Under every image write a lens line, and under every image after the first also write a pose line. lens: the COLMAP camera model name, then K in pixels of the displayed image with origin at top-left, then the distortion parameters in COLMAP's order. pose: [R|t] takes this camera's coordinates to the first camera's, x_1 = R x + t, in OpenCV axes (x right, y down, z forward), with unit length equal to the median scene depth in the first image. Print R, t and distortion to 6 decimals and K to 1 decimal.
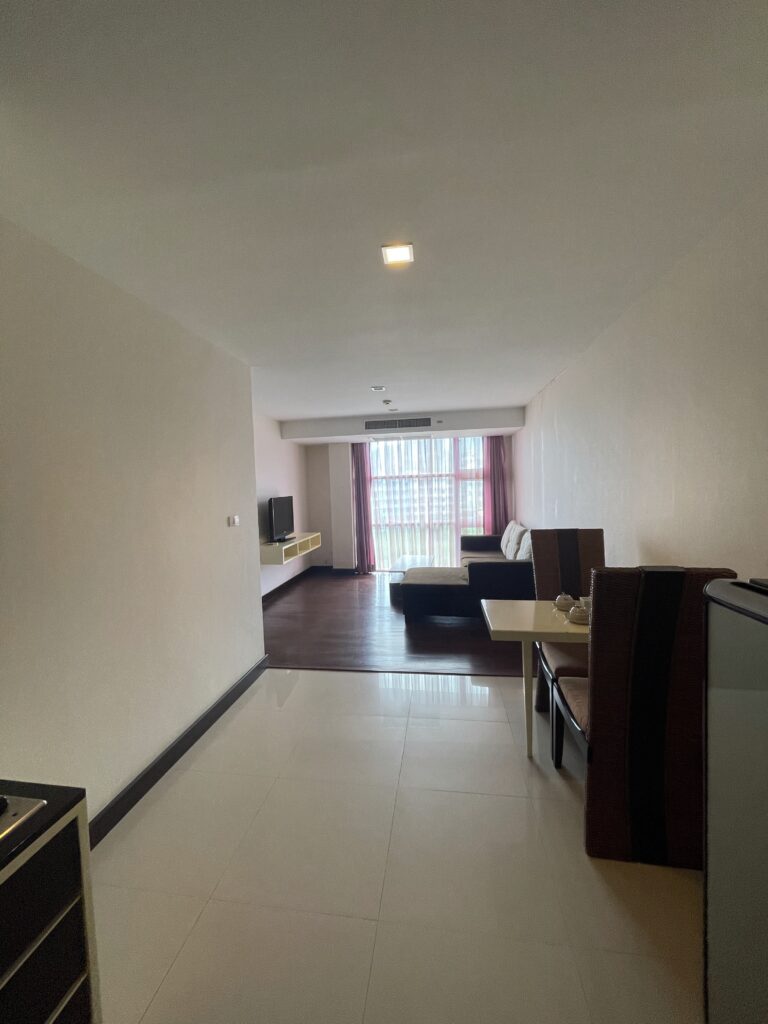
lens RADIAL K [[416.9, 0, 379.6], [0, 416.9, 505.8], [0, 0, 1]] dist [0.000485, -0.000349]
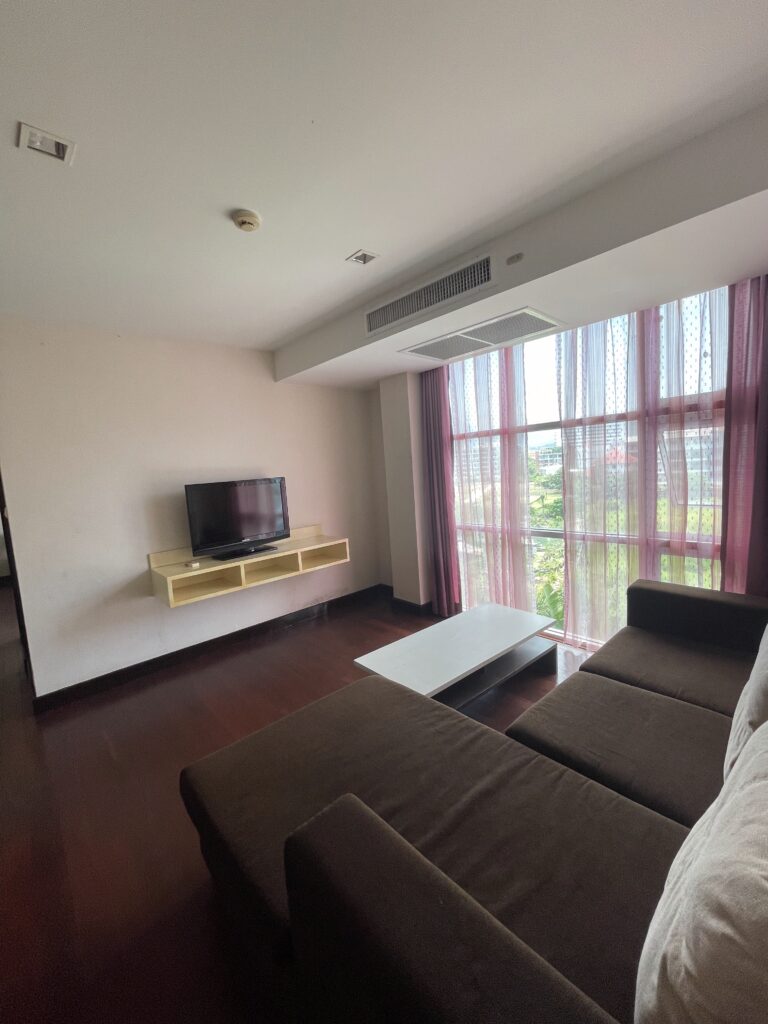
lens RADIAL K [[410.3, 0, 379.0], [0, 410.3, 506.0], [0, 0, 1]] dist [-0.001861, -0.000555]
pose [[0.772690, 0.047820, -0.632980, 0.278645], [0.010650, 0.996041, 0.088250, -0.032865], [0.634694, -0.074932, 0.769122, 0.661104]]
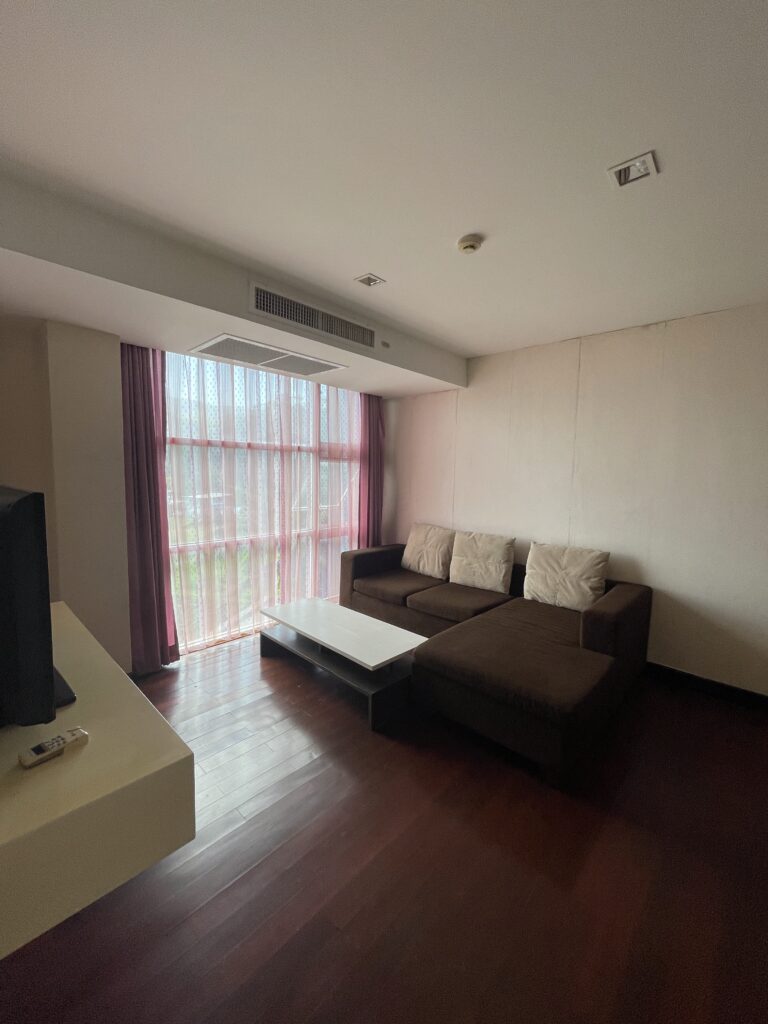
lens RADIAL K [[416.9, 0, 379.6], [0, 416.9, 505.8], [0, 0, 1]] dist [0.000485, -0.000349]
pose [[0.570962, -0.020612, 0.820718, -0.292950], [0.006733, 0.999769, 0.020424, -0.009925], [-0.820949, -0.006136, 0.570968, 0.706001]]
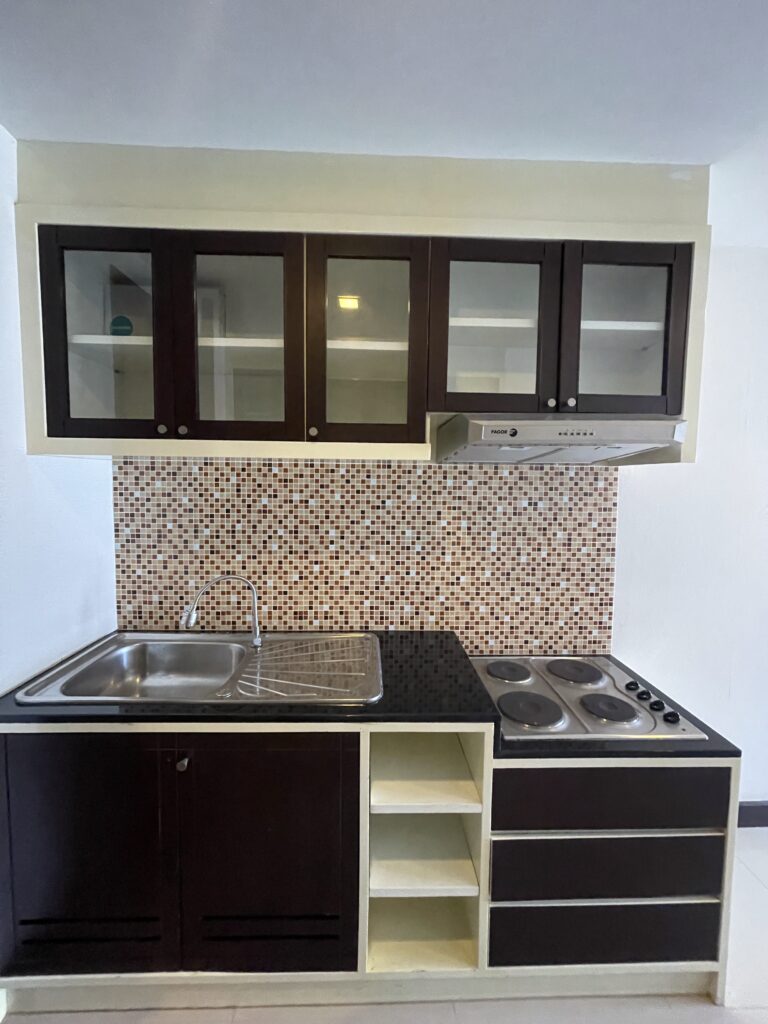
lens RADIAL K [[410.3, 0, 379.0], [0, 410.3, 506.0], [0, 0, 1]] dist [-0.001861, -0.000555]
pose [[0.177718, 0.088880, -0.980060, 0.024351], [-0.064995, 0.994799, 0.078431, -0.000312], [0.981933, 0.049761, 0.182570, -0.032983]]
